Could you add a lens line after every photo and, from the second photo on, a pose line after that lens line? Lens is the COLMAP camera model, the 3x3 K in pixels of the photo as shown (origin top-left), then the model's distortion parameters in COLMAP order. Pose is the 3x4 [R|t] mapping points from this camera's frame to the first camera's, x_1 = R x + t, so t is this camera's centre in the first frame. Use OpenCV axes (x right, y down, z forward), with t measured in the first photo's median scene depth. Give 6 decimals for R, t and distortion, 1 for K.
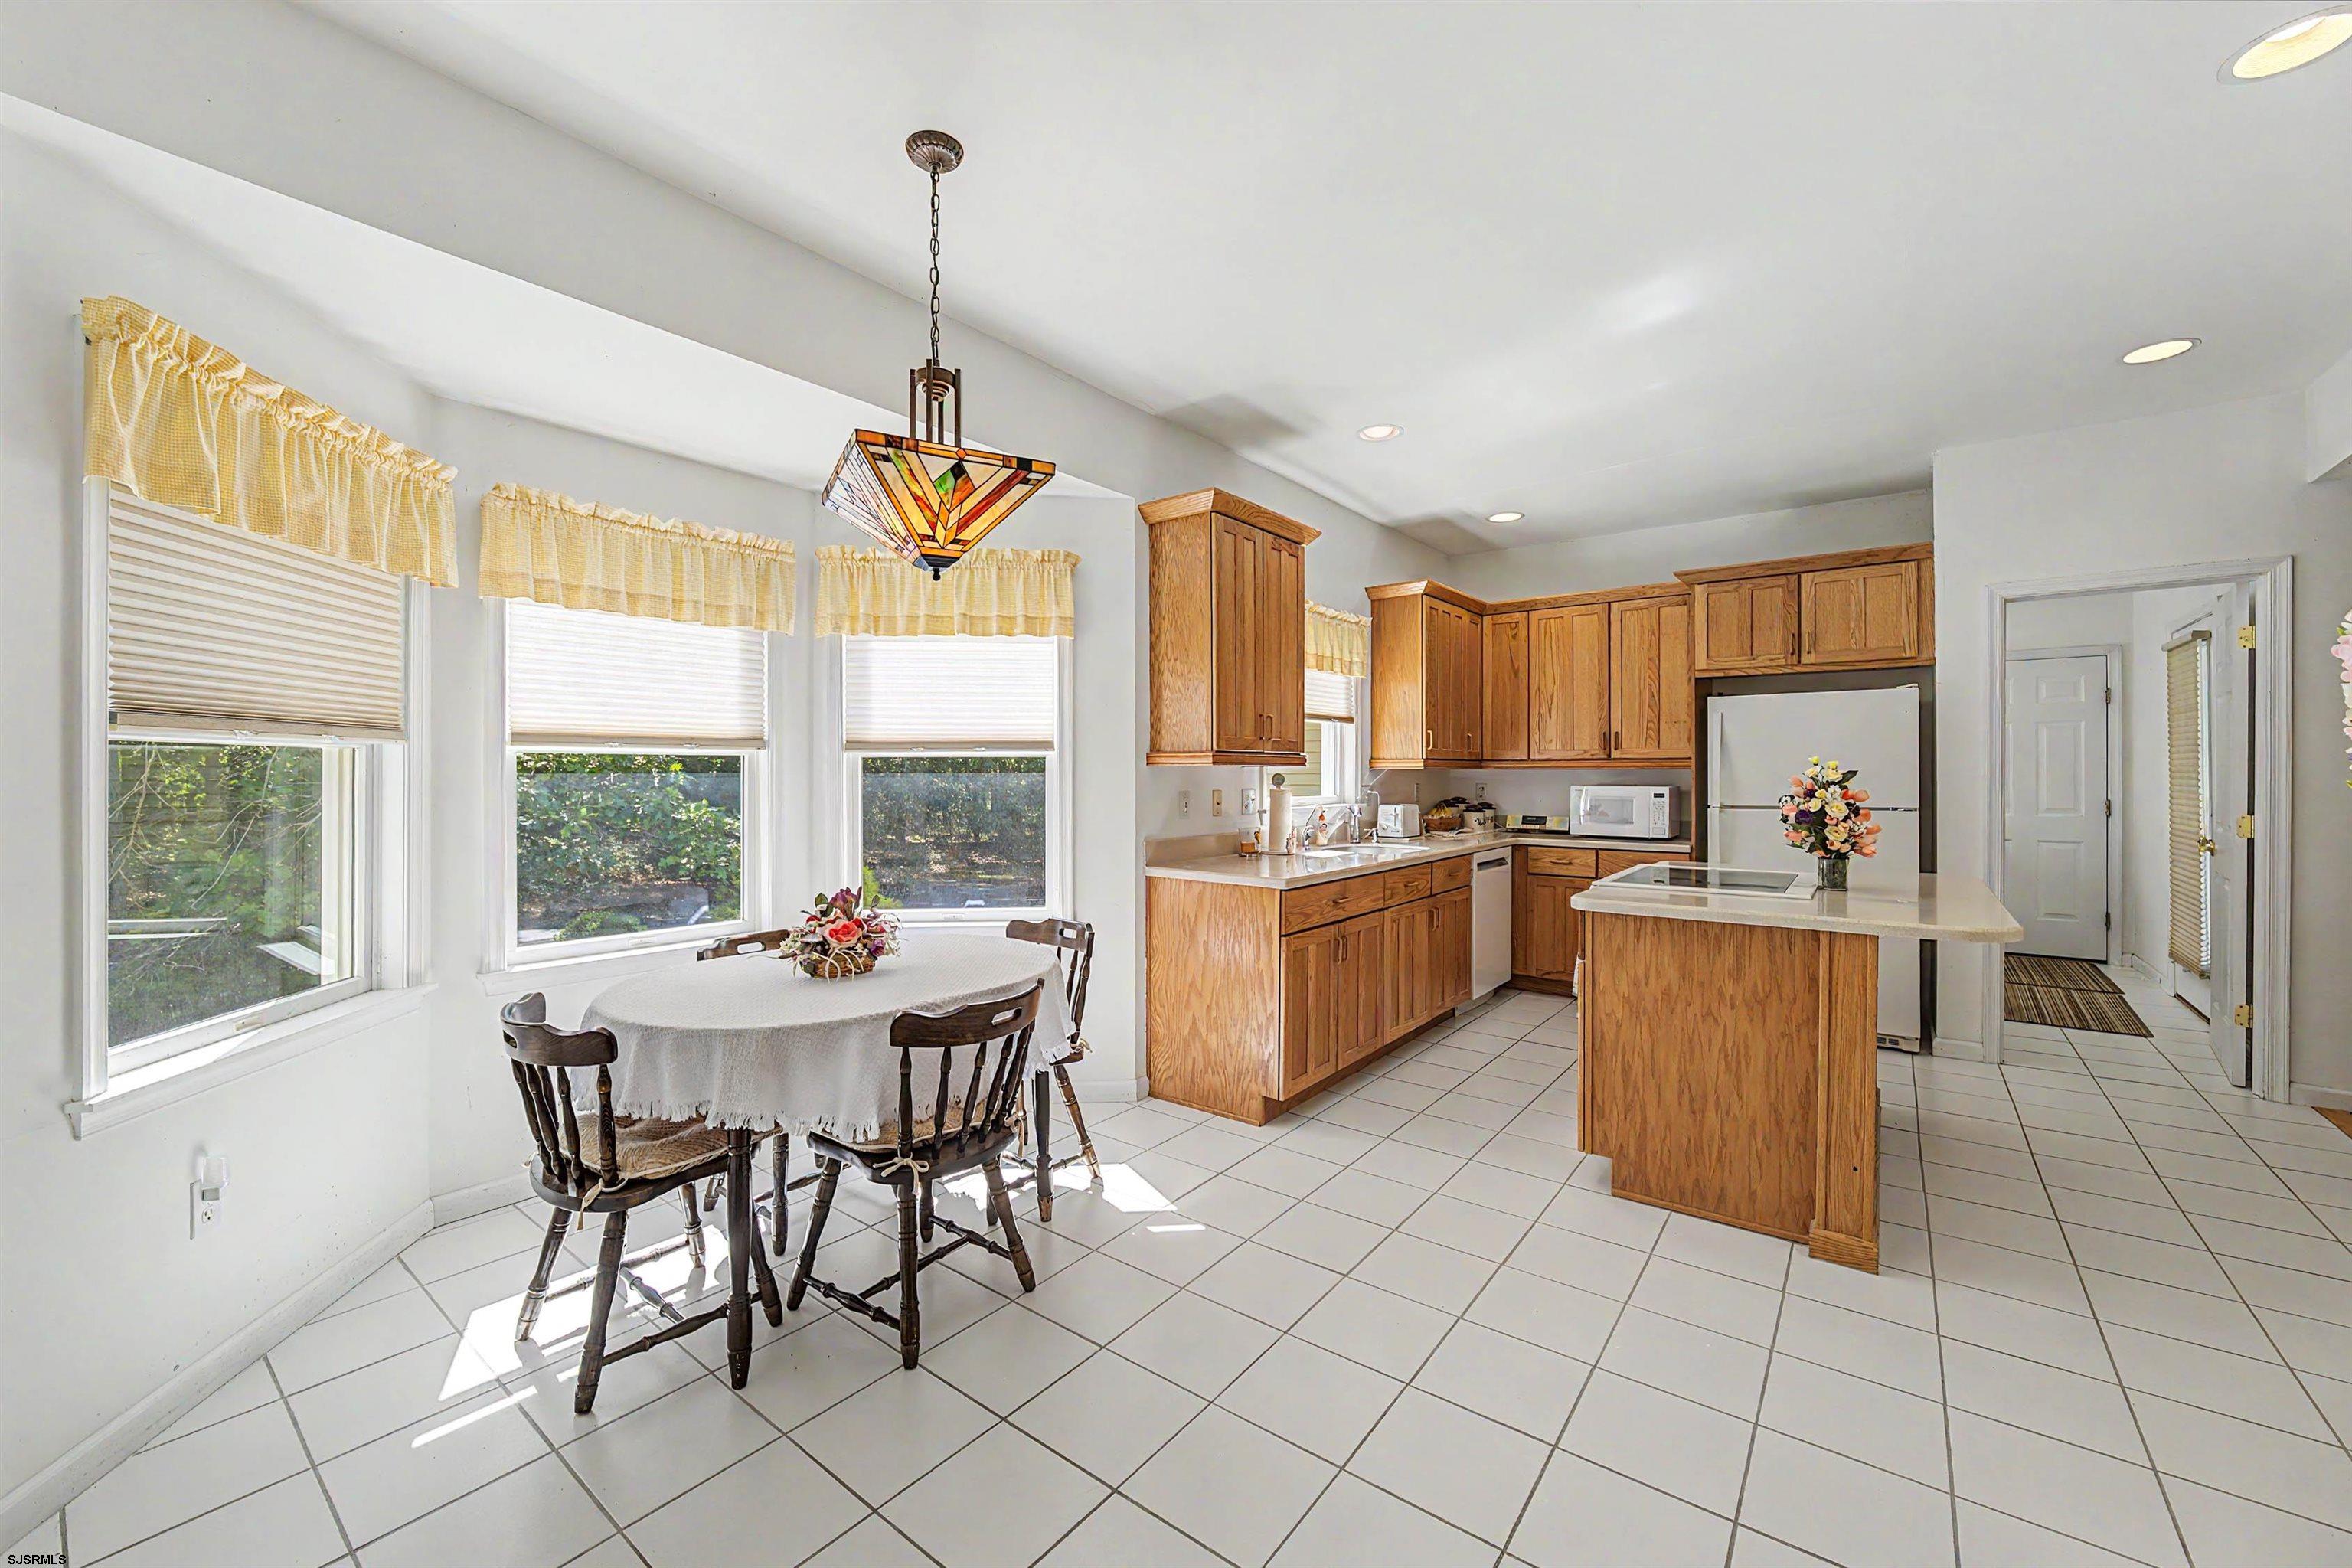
lens RADIAL K [[945.5, 0, 1166.9], [0, 945.5, 776.4], [0, 0, 1]] dist [-0.000952, -0.000175]
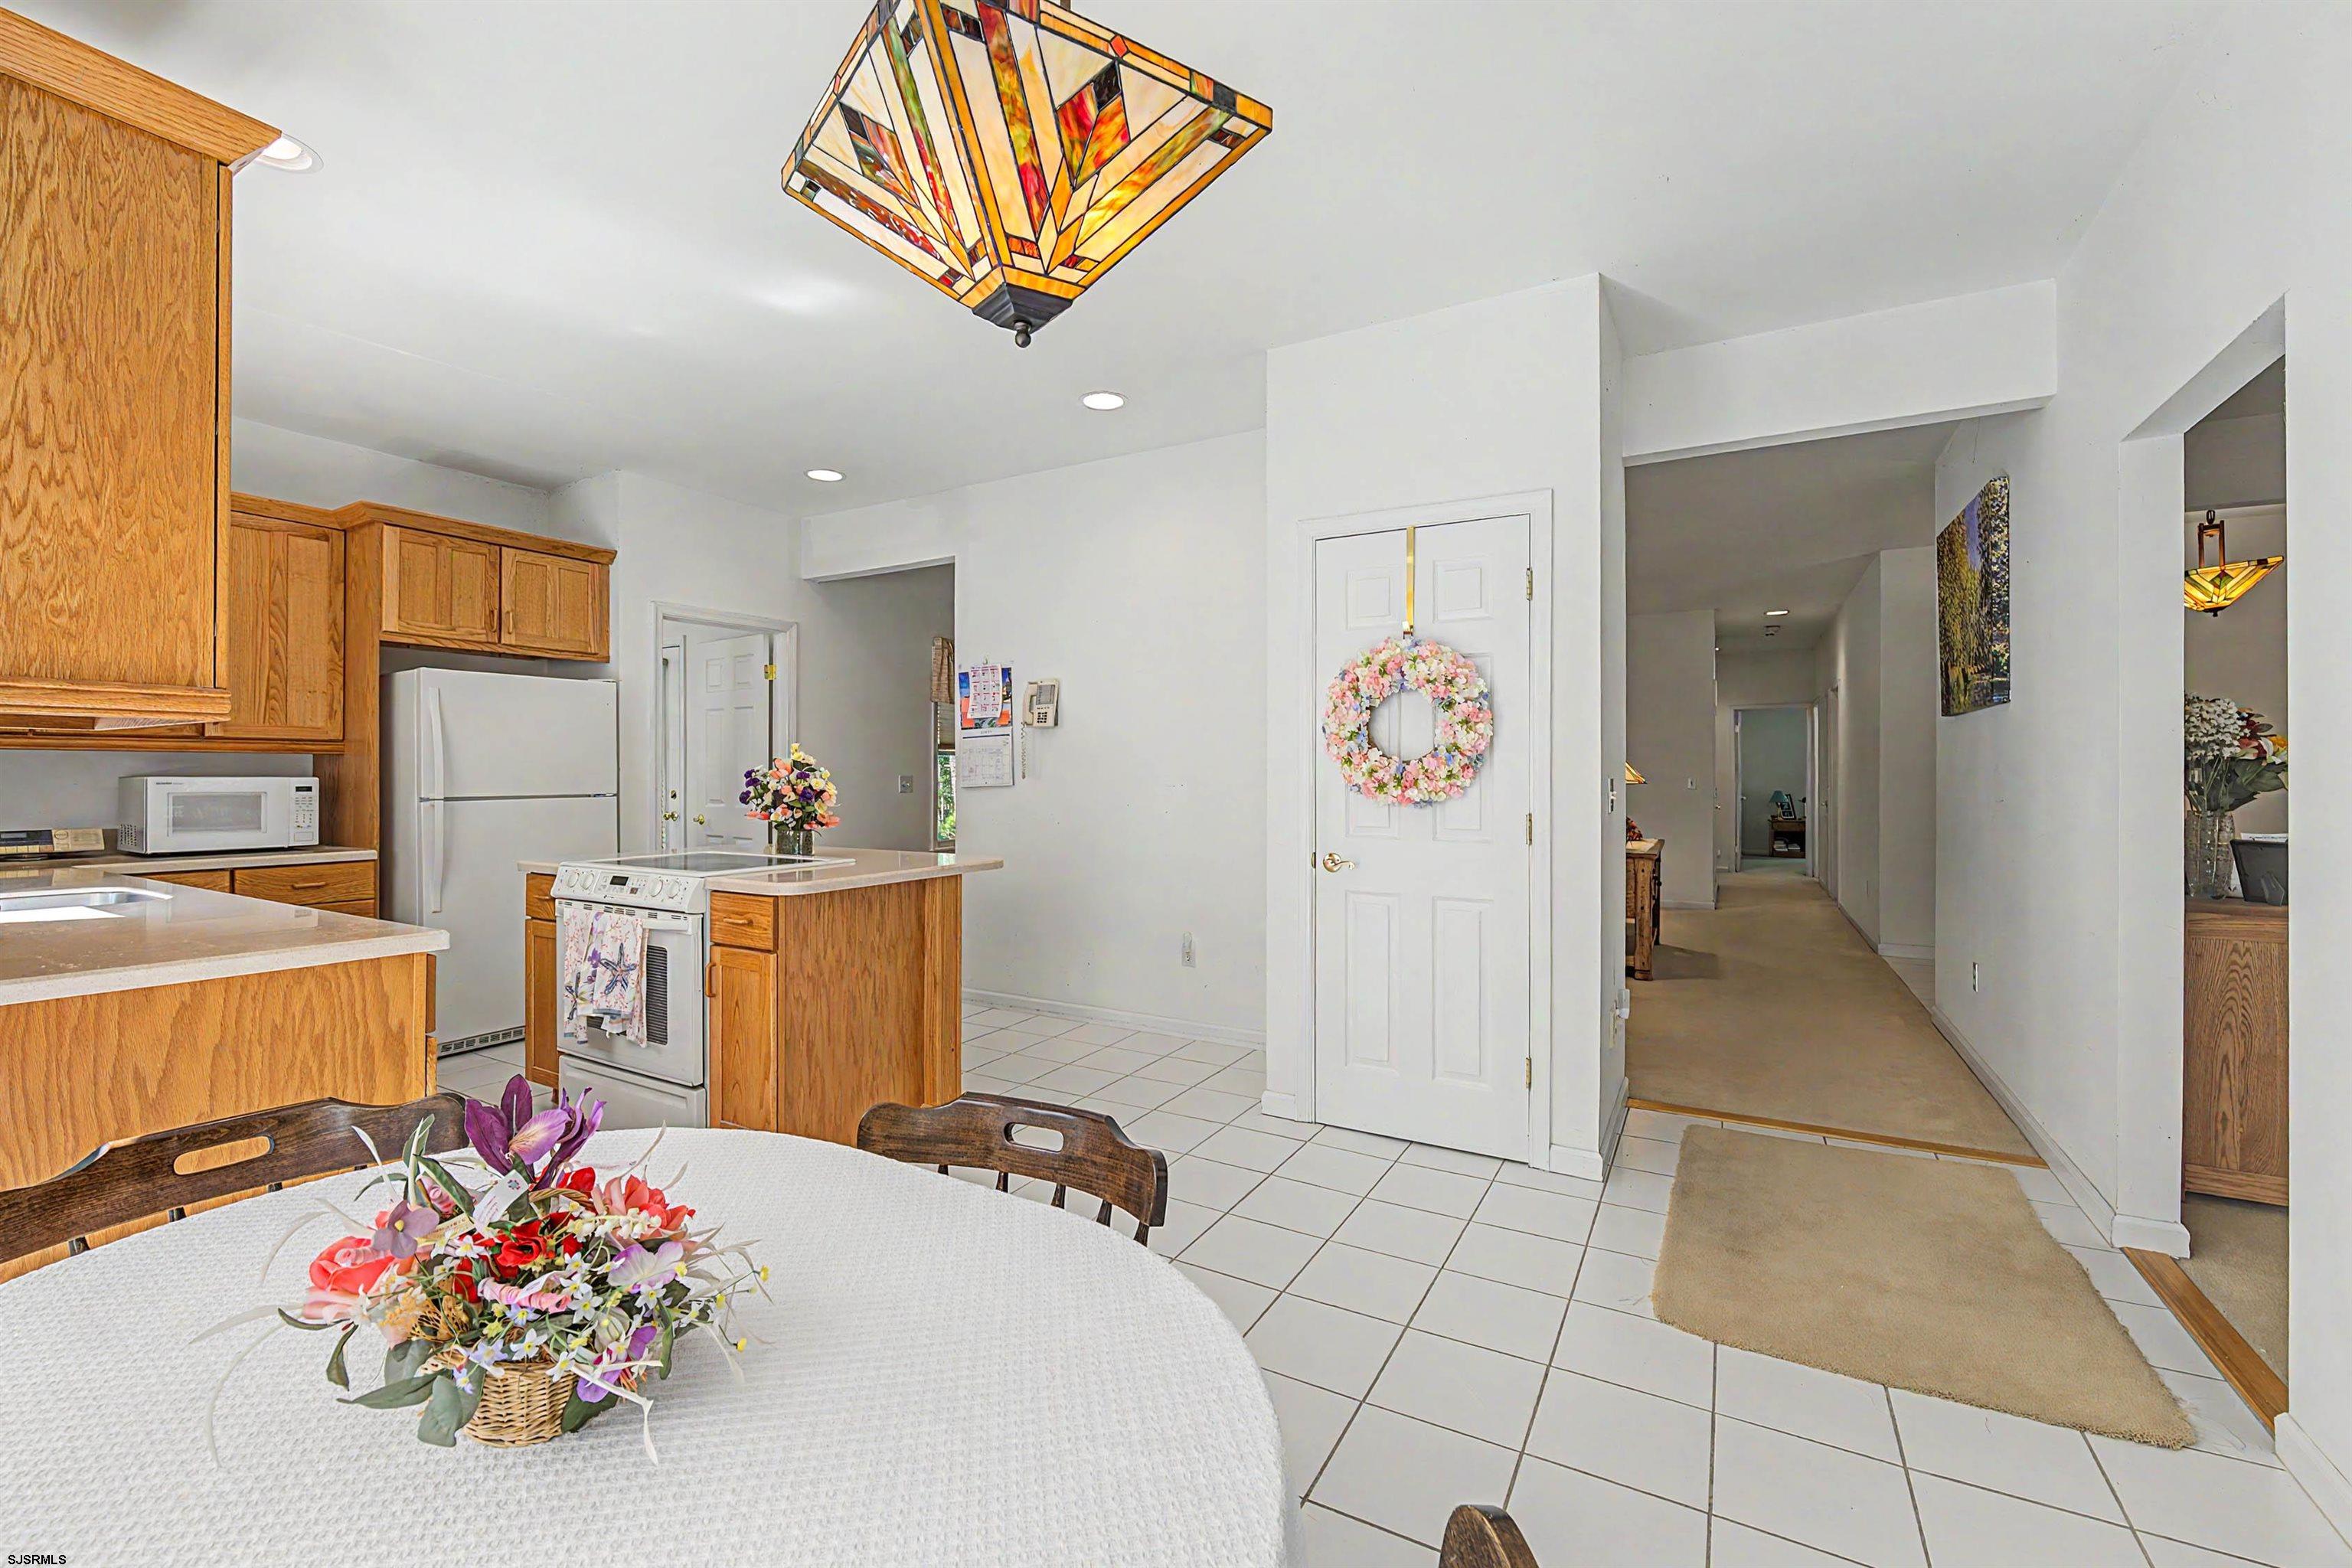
lens RADIAL K [[977.0, 0, 1168.6], [0, 977.0, 771.0], [0, 0, 1]] dist [-0.002157, -0.000623]
pose [[-0.141154, 0.002757, 0.989984, -0.445901], [0.005299, 0.999984, -0.002029, 0.015039], [-0.989974, 0.004959, -0.141166, 0.574062]]
